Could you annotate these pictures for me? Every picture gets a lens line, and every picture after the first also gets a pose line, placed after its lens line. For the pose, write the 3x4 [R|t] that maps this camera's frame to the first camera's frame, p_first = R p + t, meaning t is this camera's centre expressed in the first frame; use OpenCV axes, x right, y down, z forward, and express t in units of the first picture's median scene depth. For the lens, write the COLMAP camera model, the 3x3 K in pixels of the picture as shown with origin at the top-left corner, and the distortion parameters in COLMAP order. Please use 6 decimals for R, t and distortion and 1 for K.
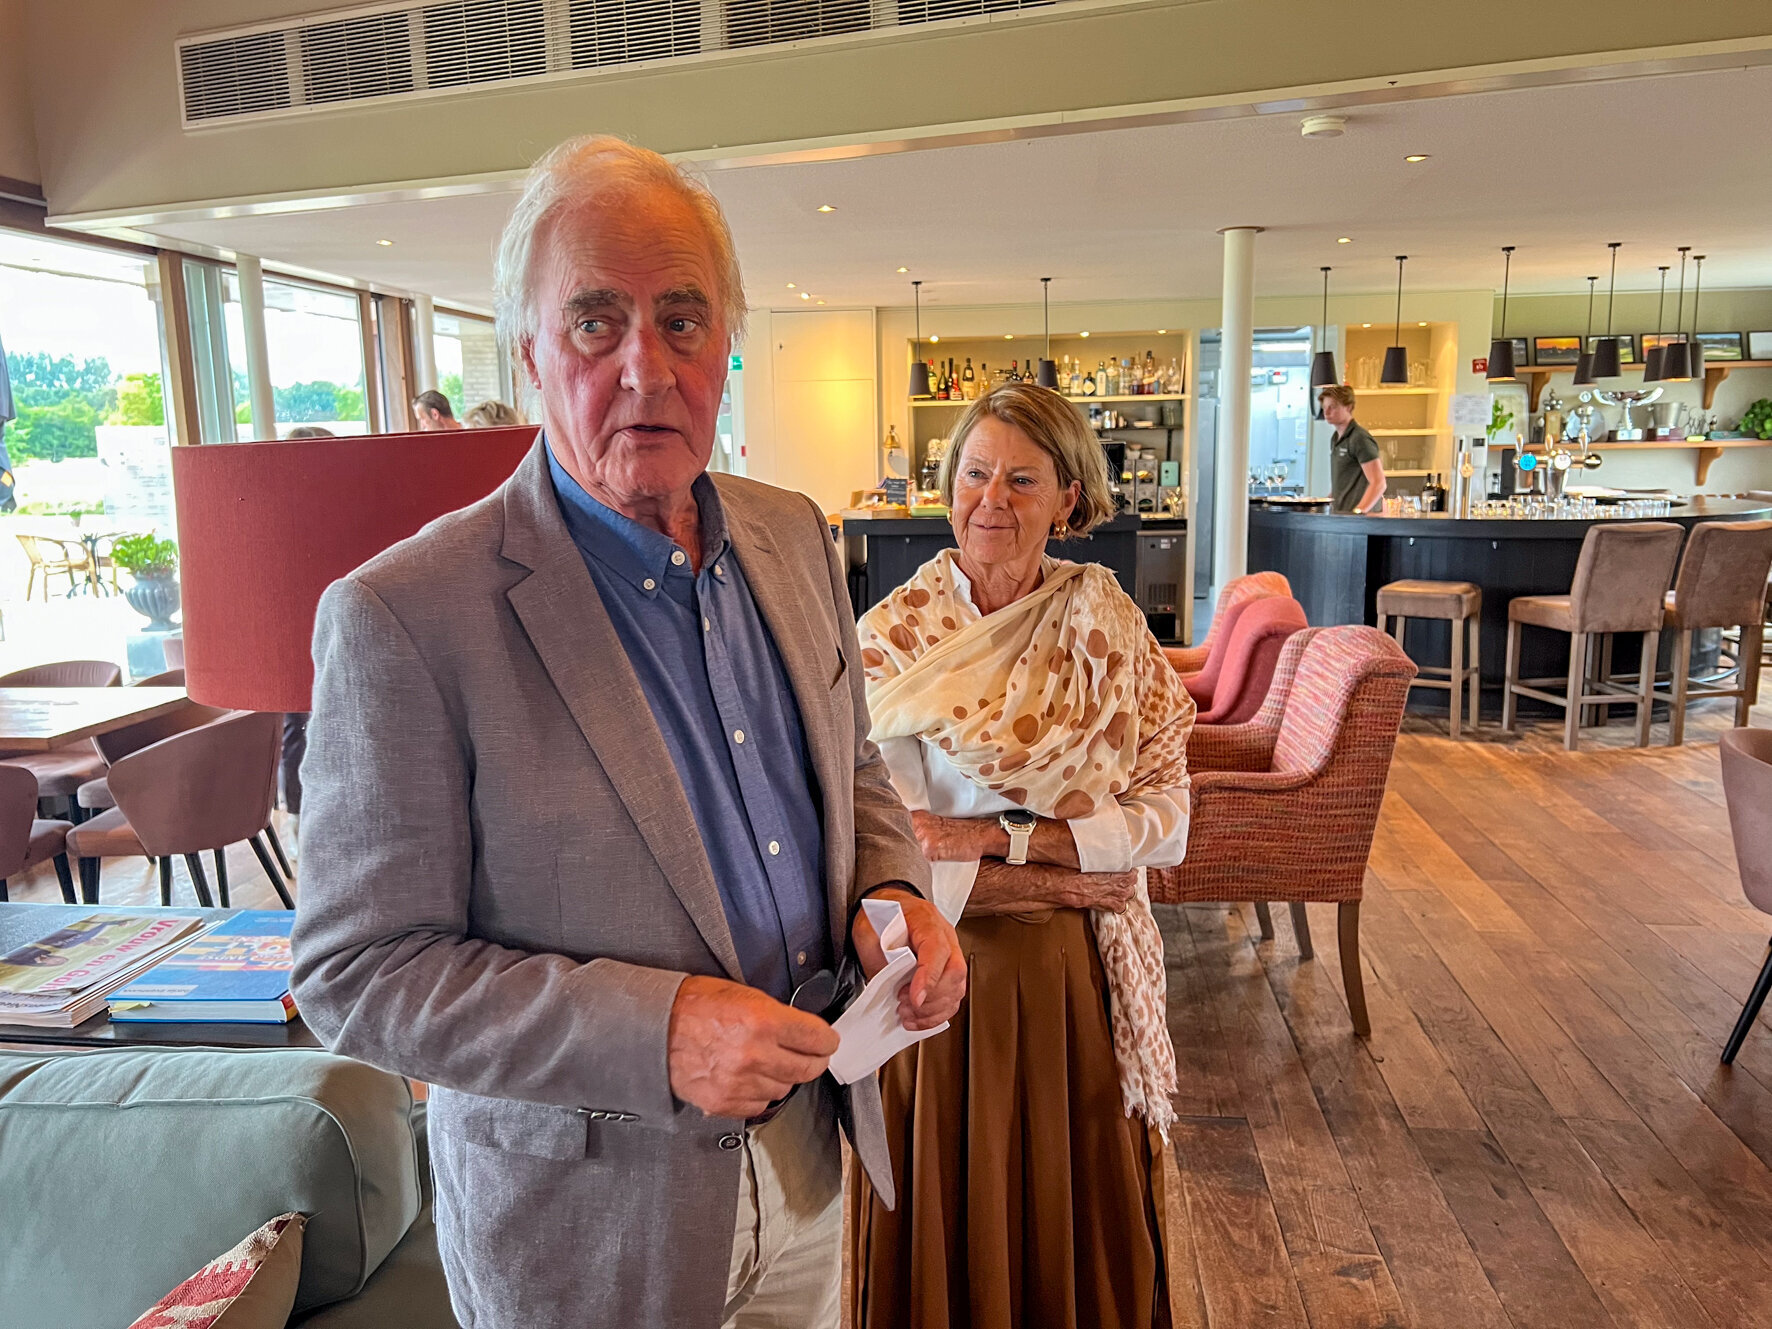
lens RADIAL K [[1407.0, 0, 886.0], [0, 1407.0, 664.5], [0, 0, 1]] dist [0.064233, -0.081445]
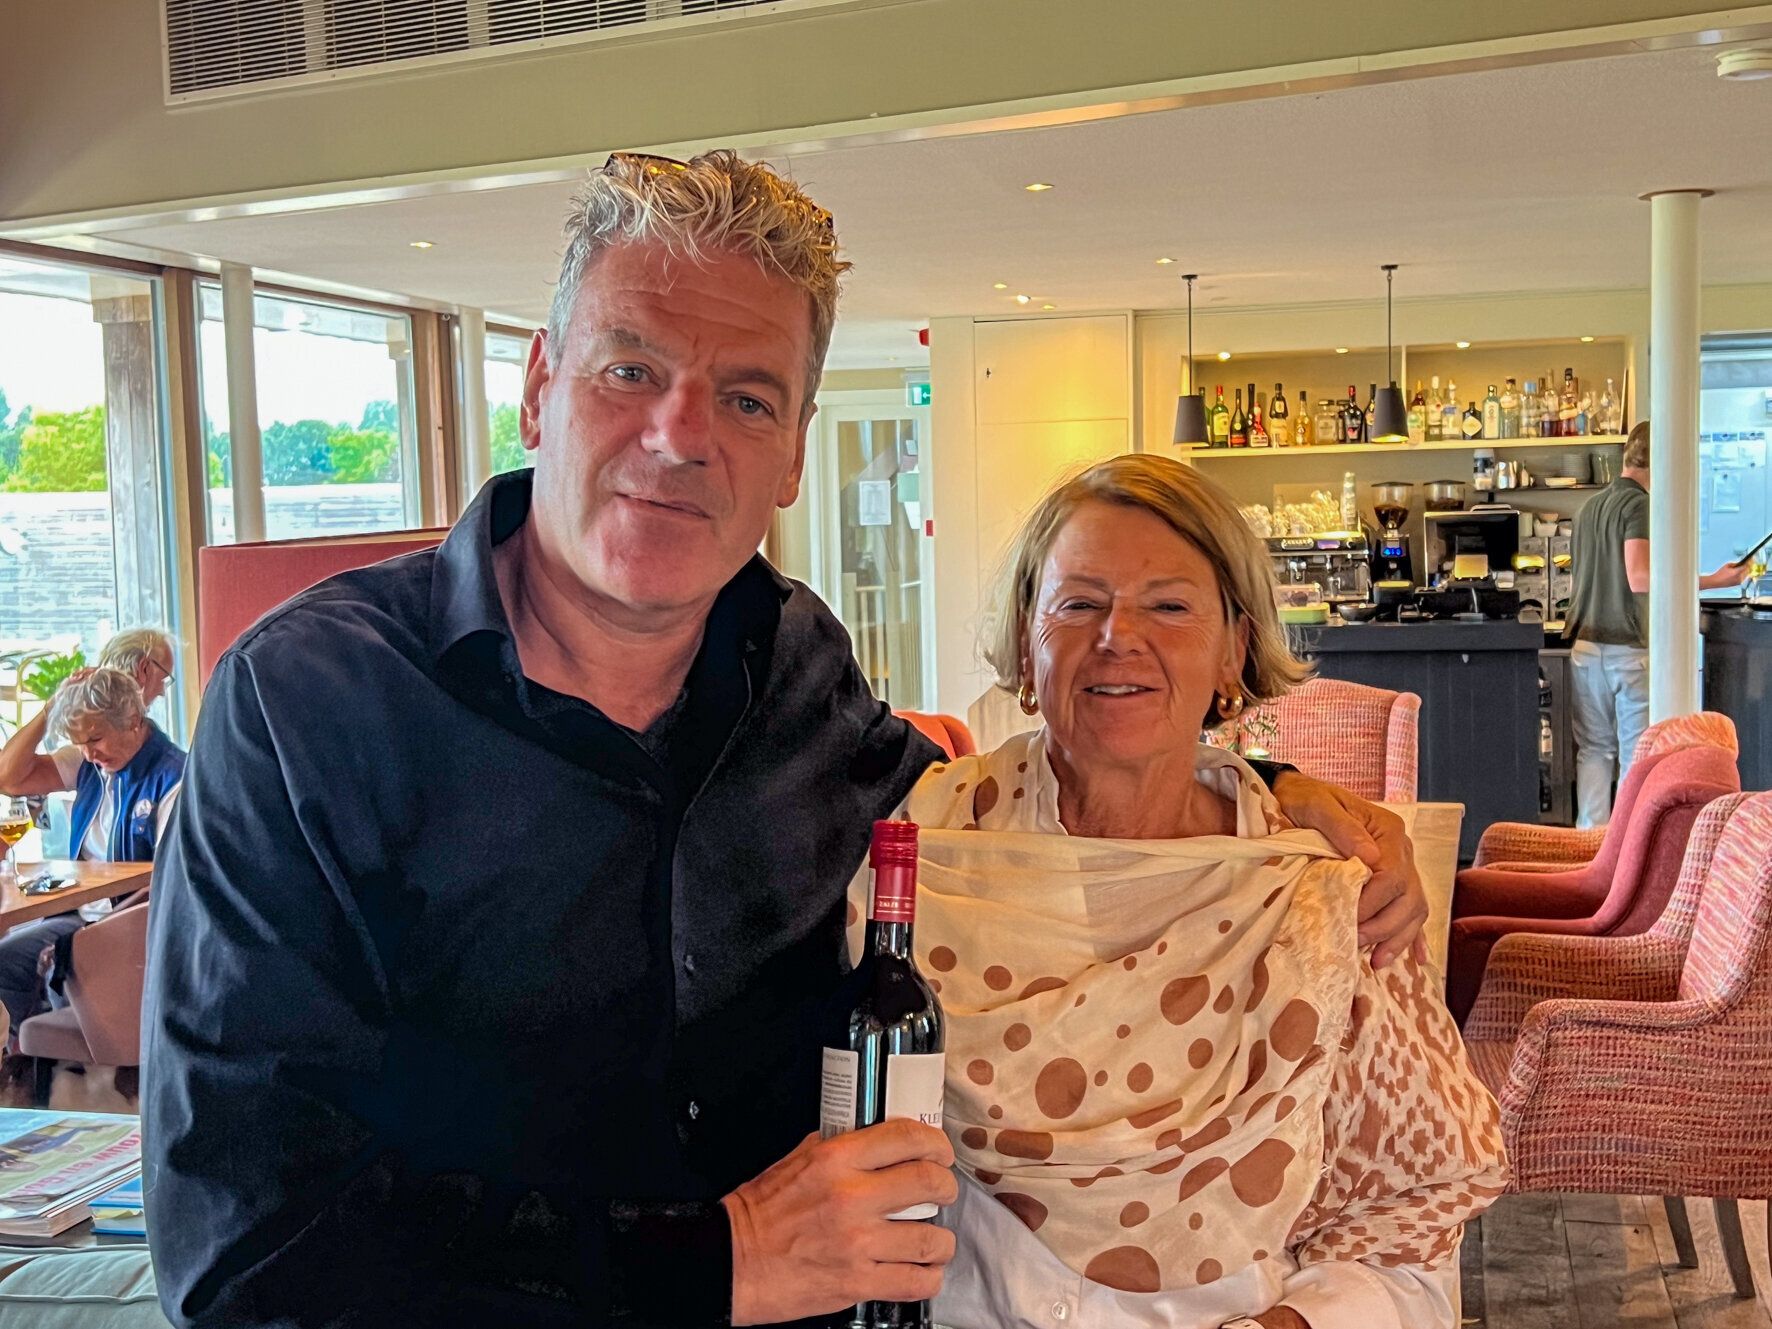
lens RADIAL K [[2399.9, 0, 886.0], [0, 2399.9, 664.5], [0, 0, 1]] dist [0.032338, -0.009304]
pose [[0.990736, 0.002200, -0.135783, 0.043937], [-0.014193, 0.996070, -0.087421, 0.015141], [0.135057, 0.088538, 0.986874, -0.148544]]
